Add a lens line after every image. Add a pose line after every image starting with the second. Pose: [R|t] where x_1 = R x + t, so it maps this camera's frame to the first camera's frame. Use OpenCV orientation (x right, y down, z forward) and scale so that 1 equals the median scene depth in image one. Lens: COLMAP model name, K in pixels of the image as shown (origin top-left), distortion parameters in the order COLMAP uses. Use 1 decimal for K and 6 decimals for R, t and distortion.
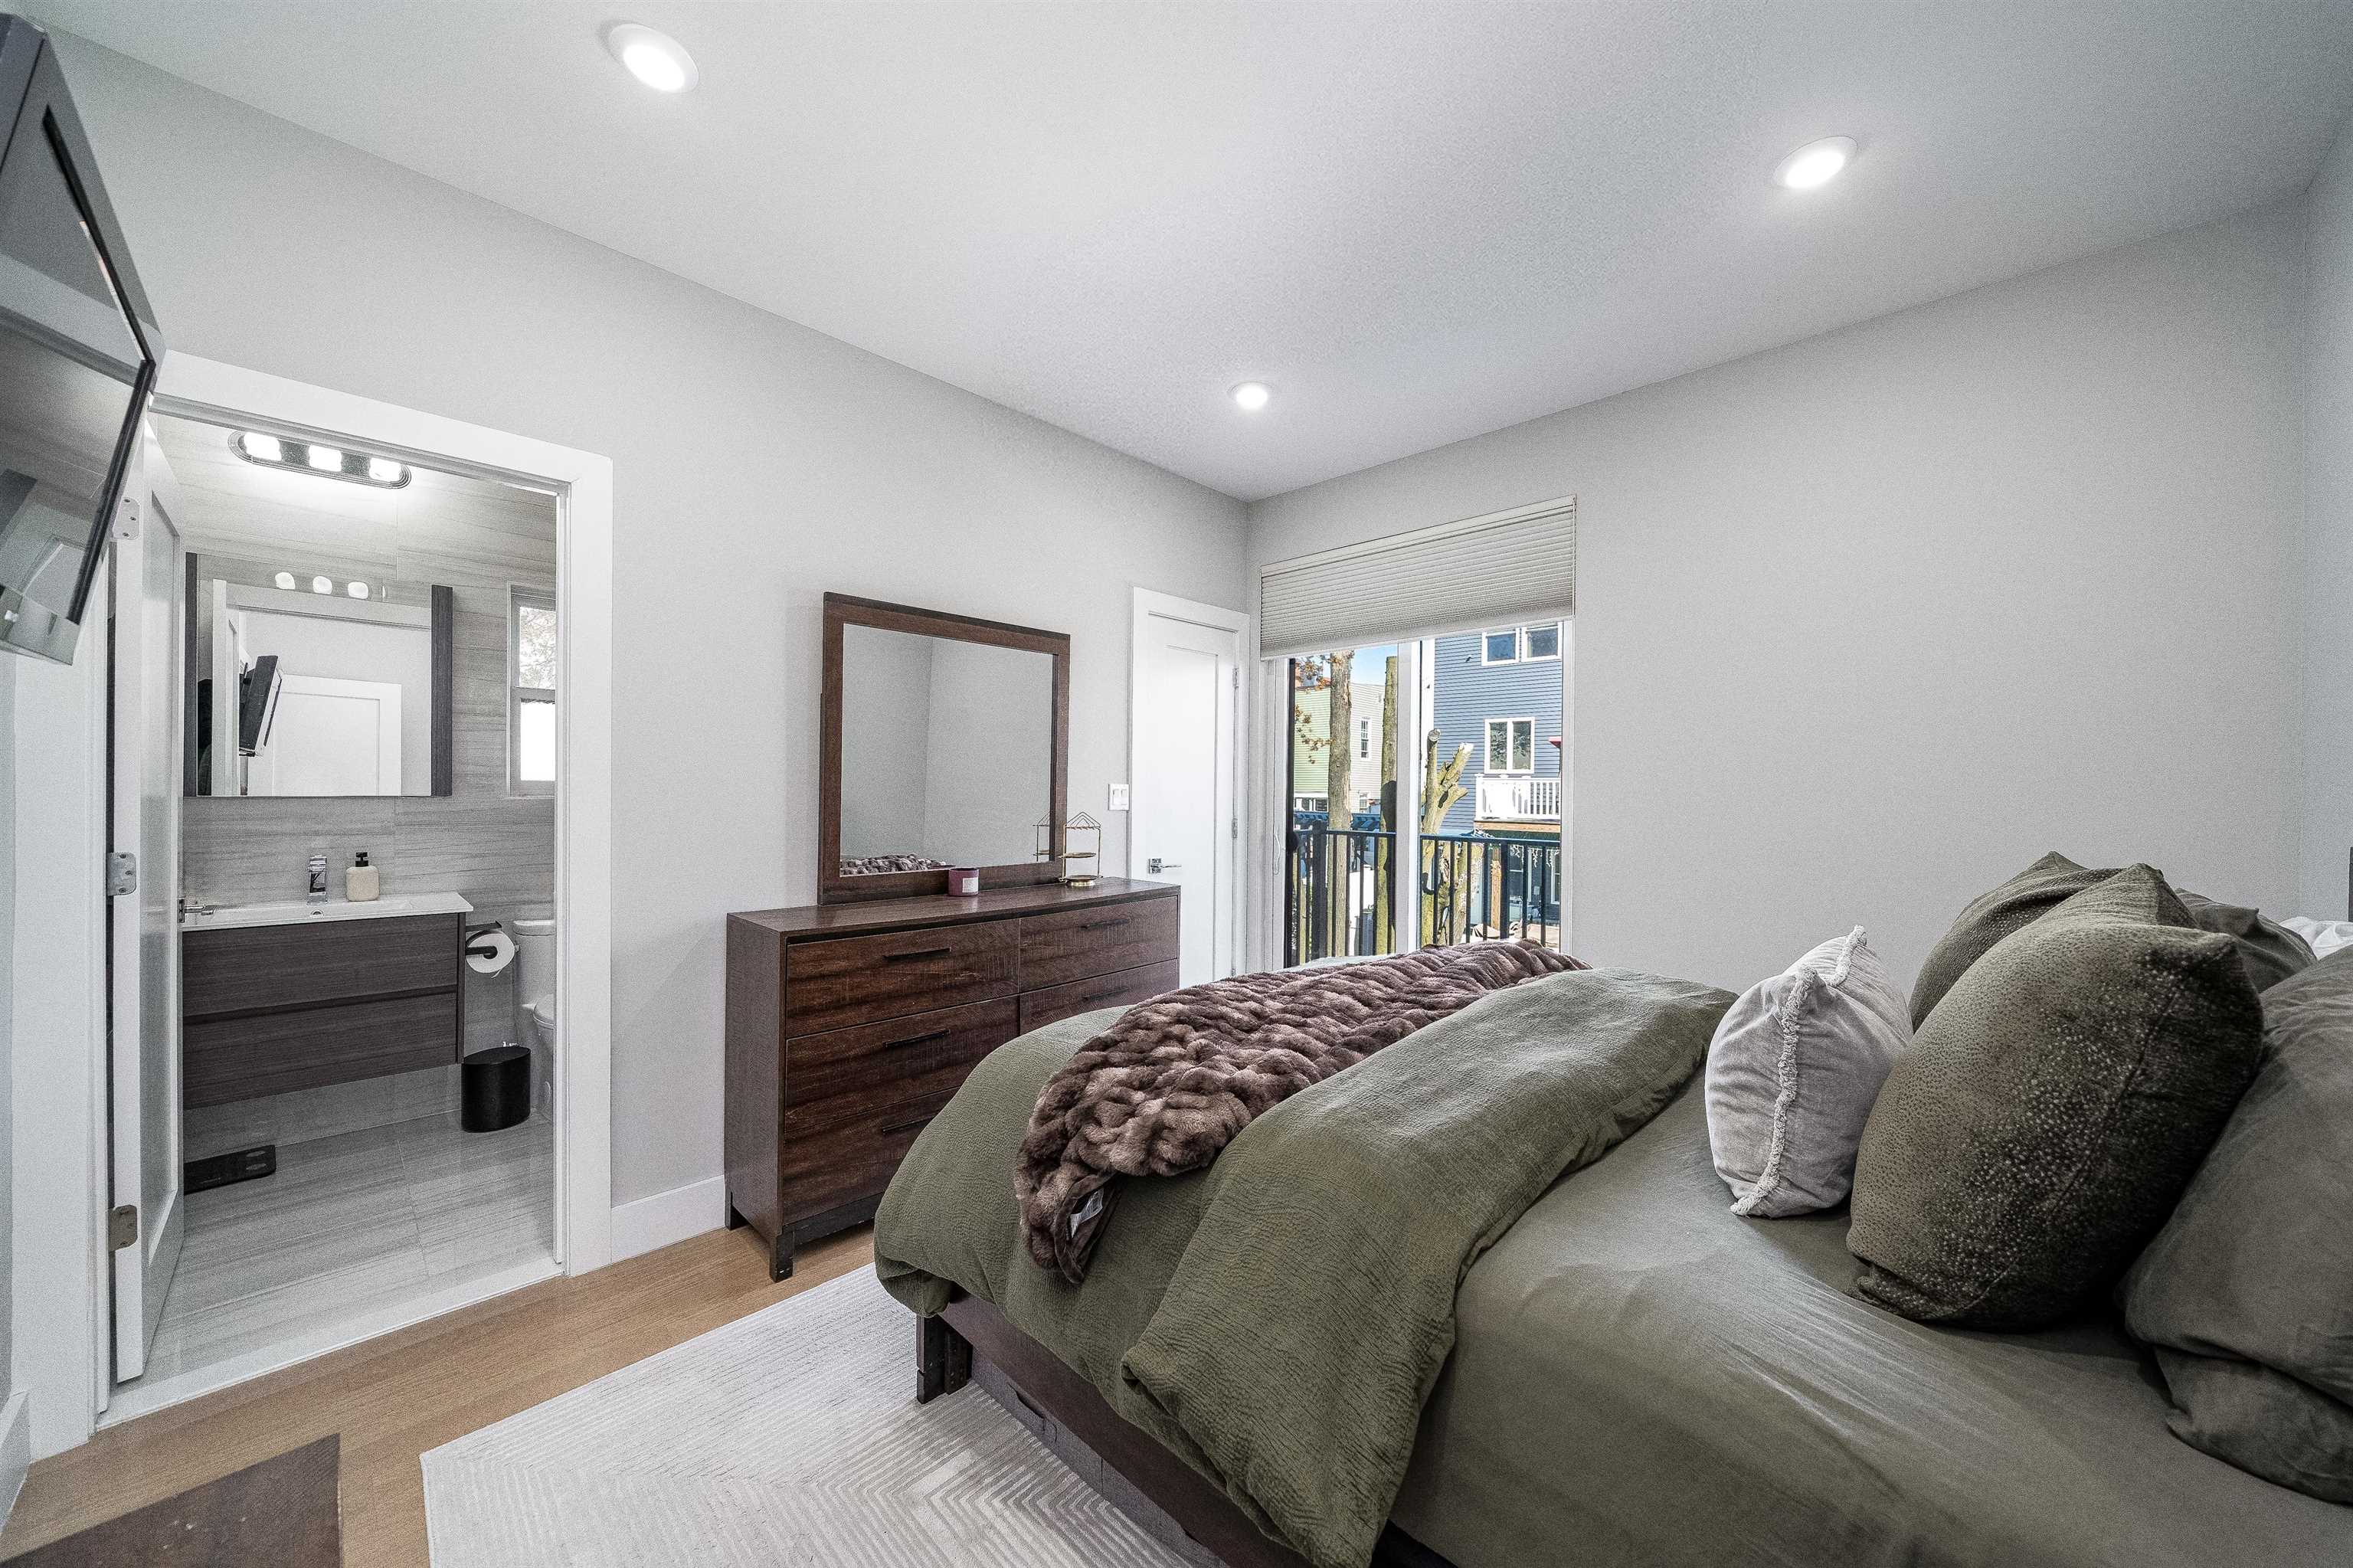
lens RADIAL K [[876.6, 0, 1160.8], [0, 876.6, 787.2], [0, 0, 1]] dist [-0.002843, 0.000180]
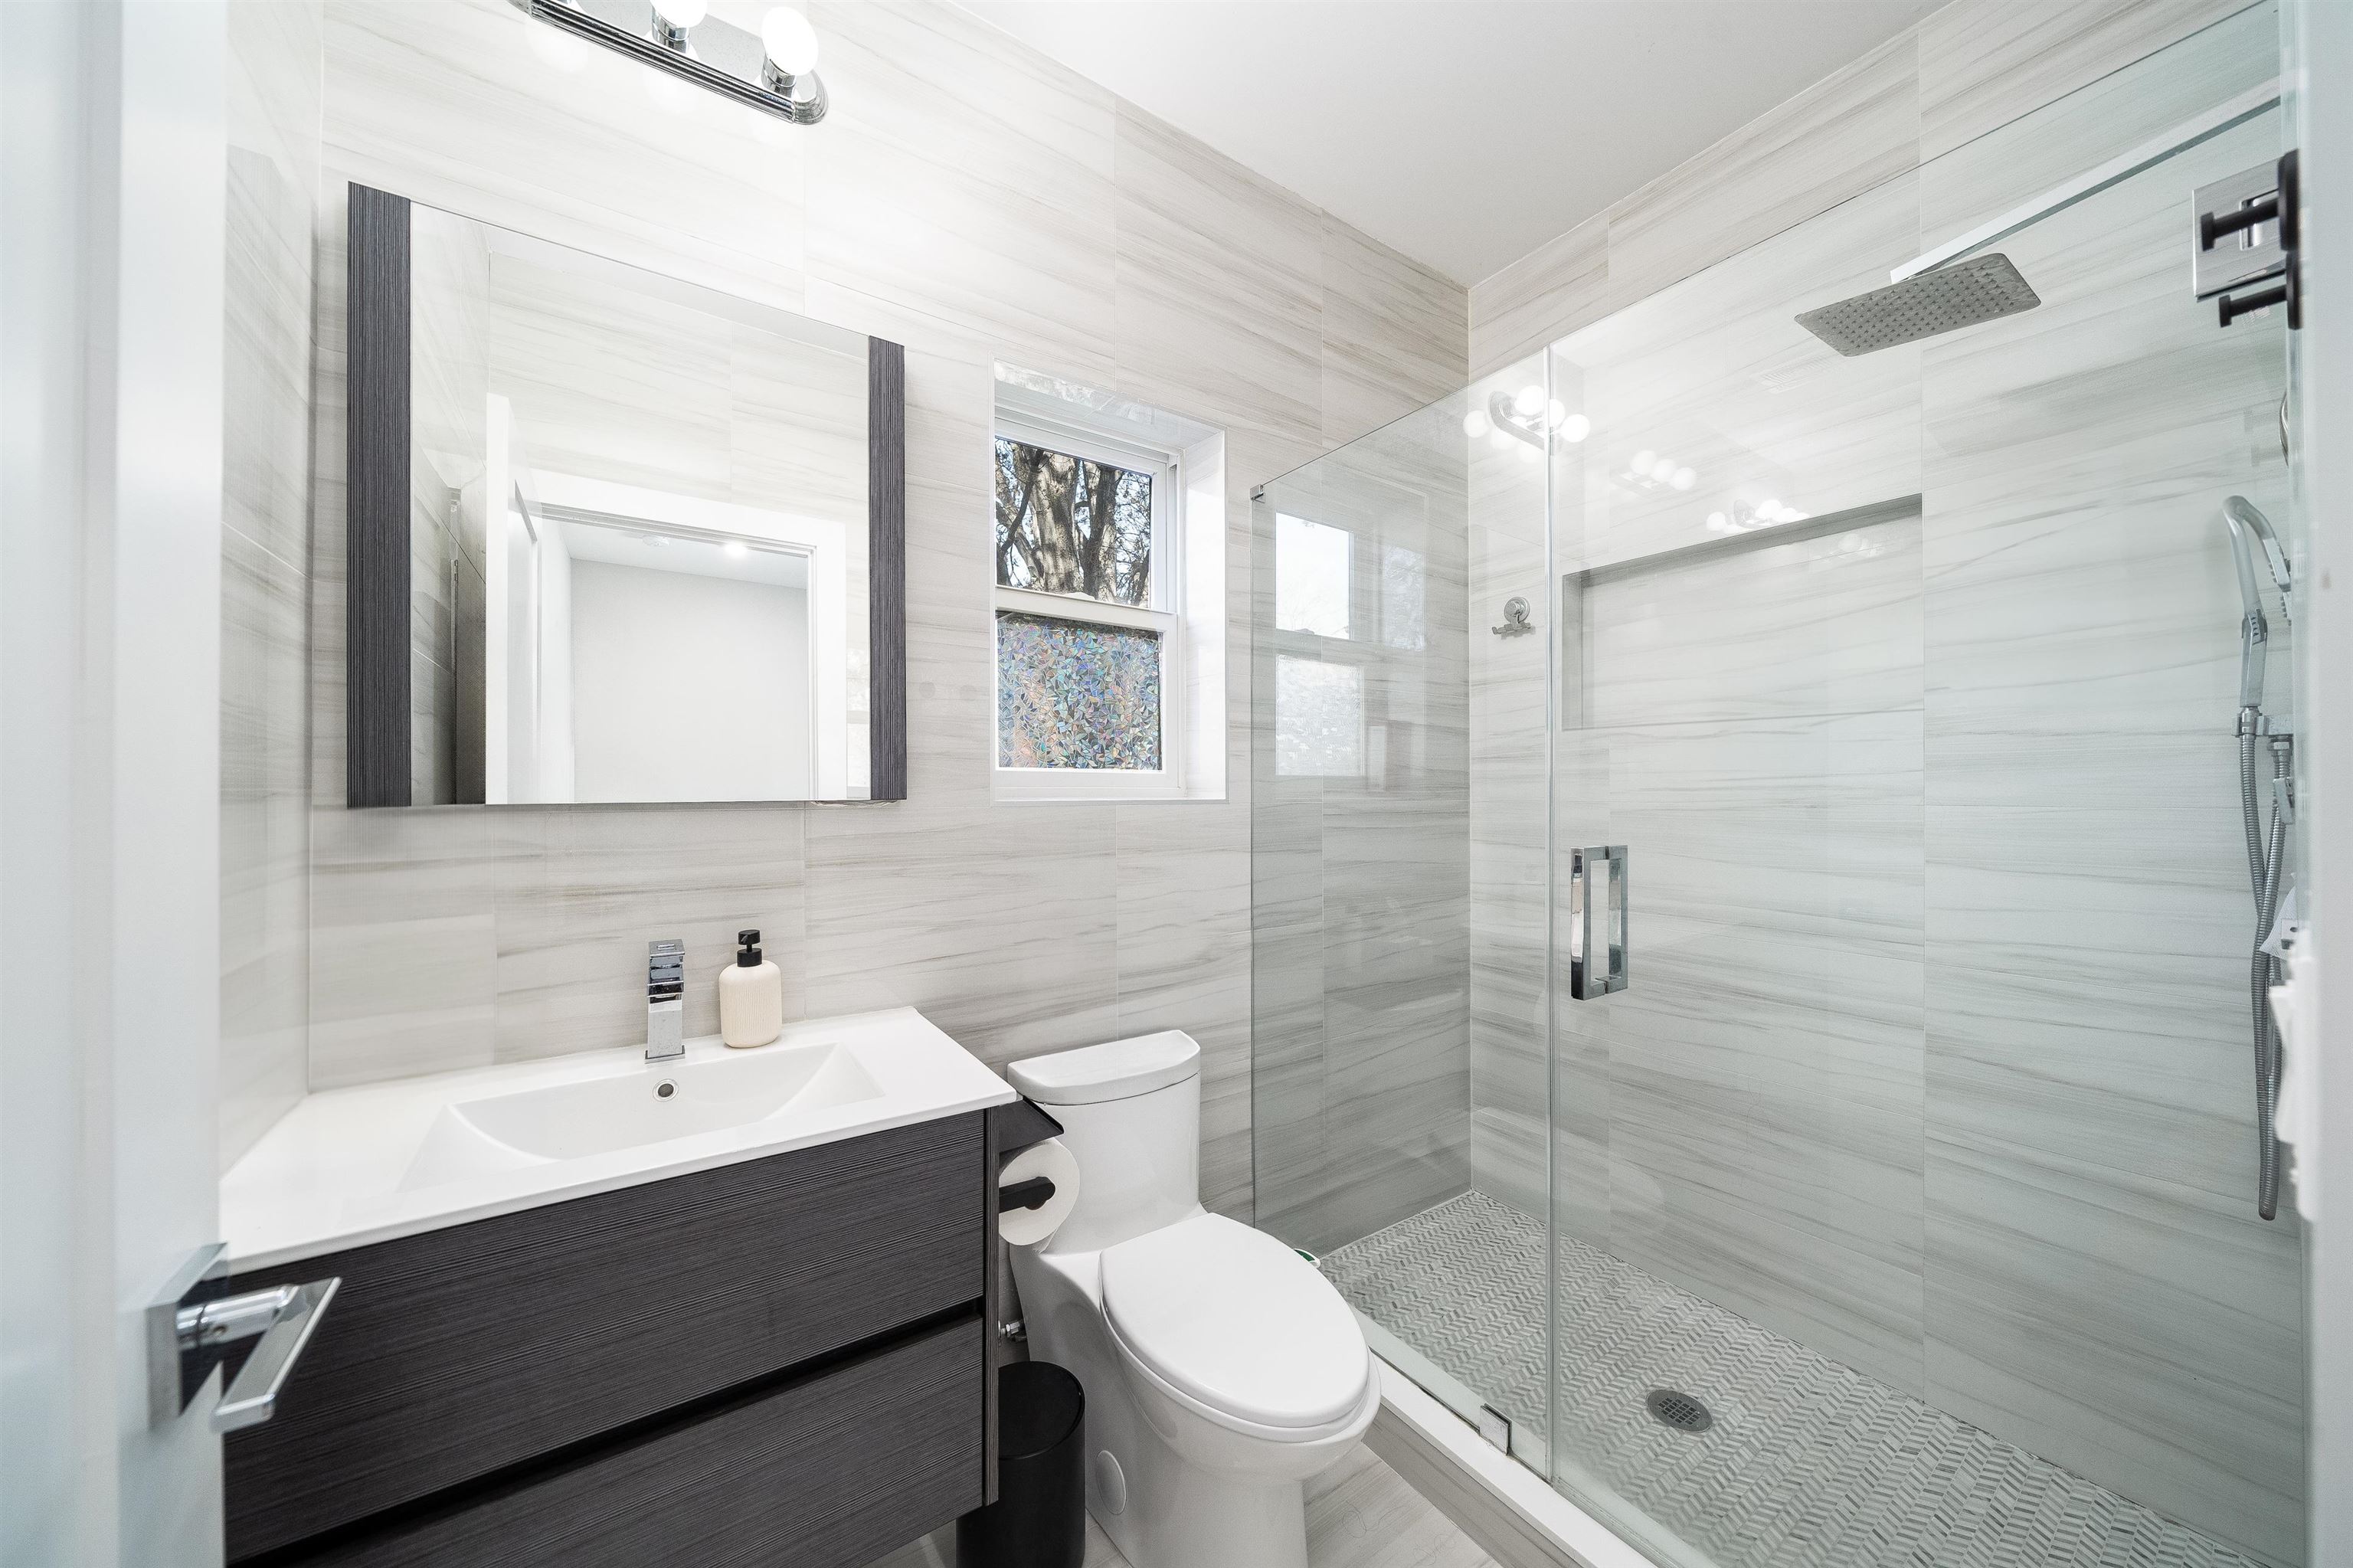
lens RADIAL K [[822.8, 0, 1172.7], [0, 822.8, 789.7], [0, 0, 1]] dist [-0.001510, 0.000156]
pose [[0.984370, -0.002146, -0.176100, -0.639696], [-0.000525, 0.999886, -0.015122, 0.011931], [0.176113, 0.014978, 0.984256, 0.641378]]
